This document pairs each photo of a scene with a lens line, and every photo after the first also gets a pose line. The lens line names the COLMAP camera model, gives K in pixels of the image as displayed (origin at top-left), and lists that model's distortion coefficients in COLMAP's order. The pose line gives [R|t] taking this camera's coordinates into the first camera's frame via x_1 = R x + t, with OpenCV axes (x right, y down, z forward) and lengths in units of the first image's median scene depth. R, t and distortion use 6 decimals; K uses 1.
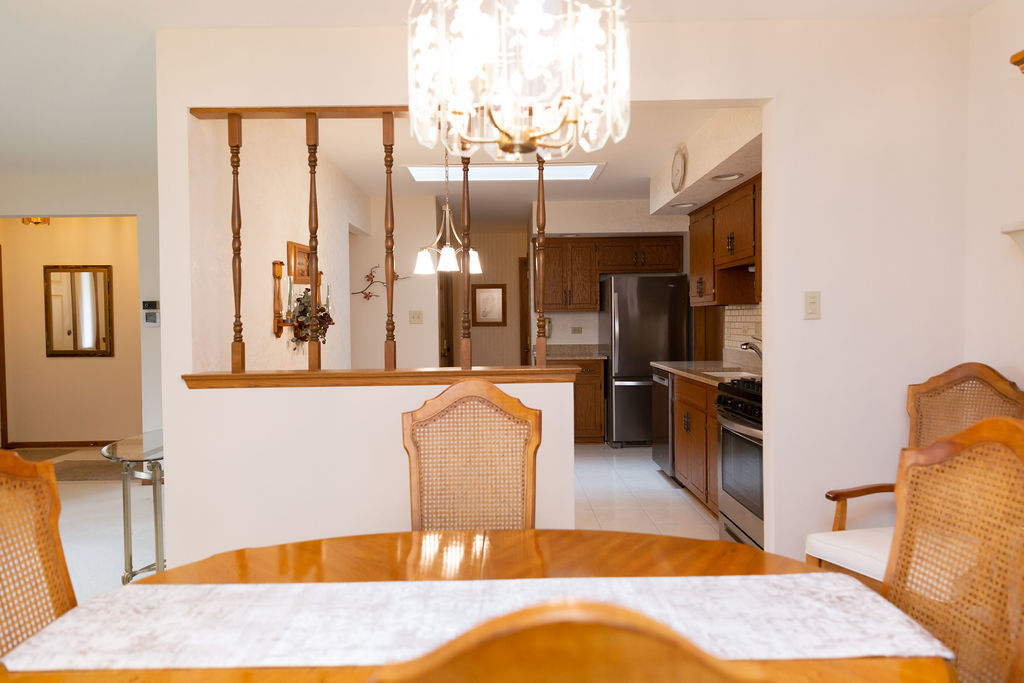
lens RADIAL K [[681.8, 0, 510.8], [0, 681.8, 339.0], [0, 0, 1]] dist [0.015252, -0.005468]
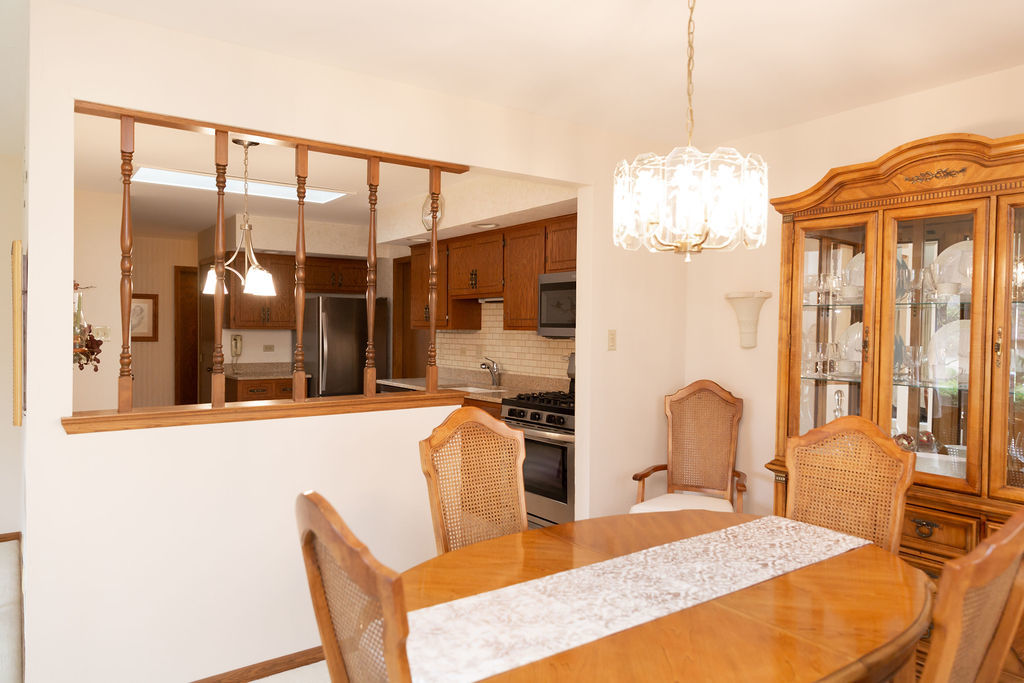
lens RADIAL K [[681.8, 0, 507.8], [0, 681.8, 339.3], [0, 0, 1]] dist [0.015252, -0.005468]
pose [[0.814826, 0.008640, 0.579641, -0.214798], [-0.000452, 0.999898, -0.014269, -0.012961], [-0.579705, 0.011365, 0.814747, 0.003735]]
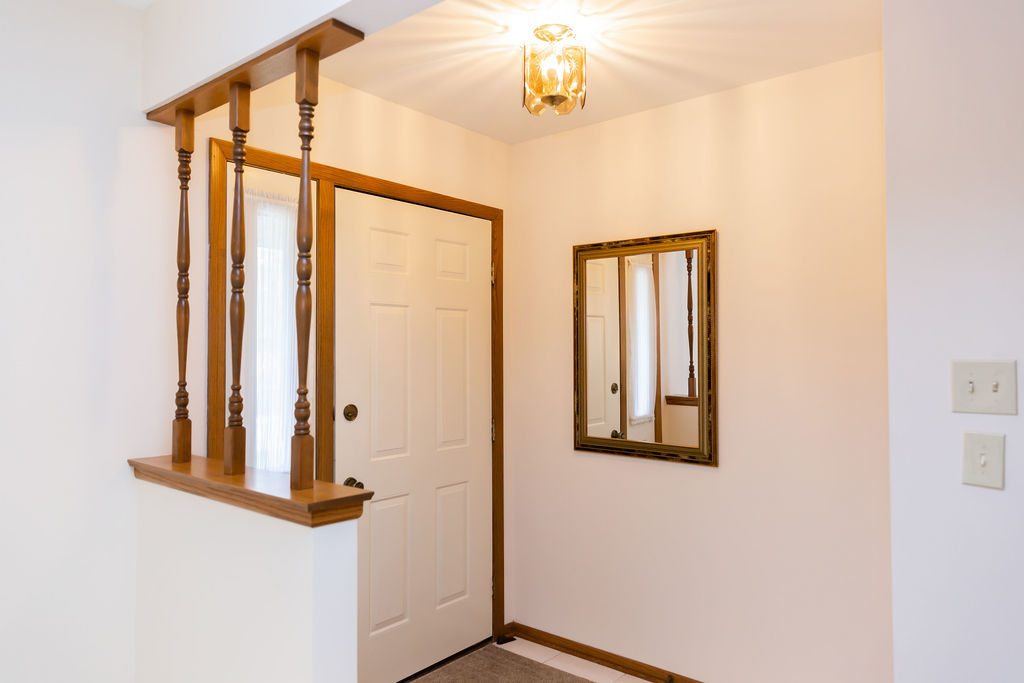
lens RADIAL K [[681.8, 0, 511.7], [0, 681.8, 344.8], [0, 0, 1]] dist [0.015252, -0.005468]
pose [[0.764027, -0.000227, -0.645184, -0.451437], [-0.026166, 0.999166, -0.031336, -0.028831], [0.644653, 0.040823, 0.763384, 0.676699]]
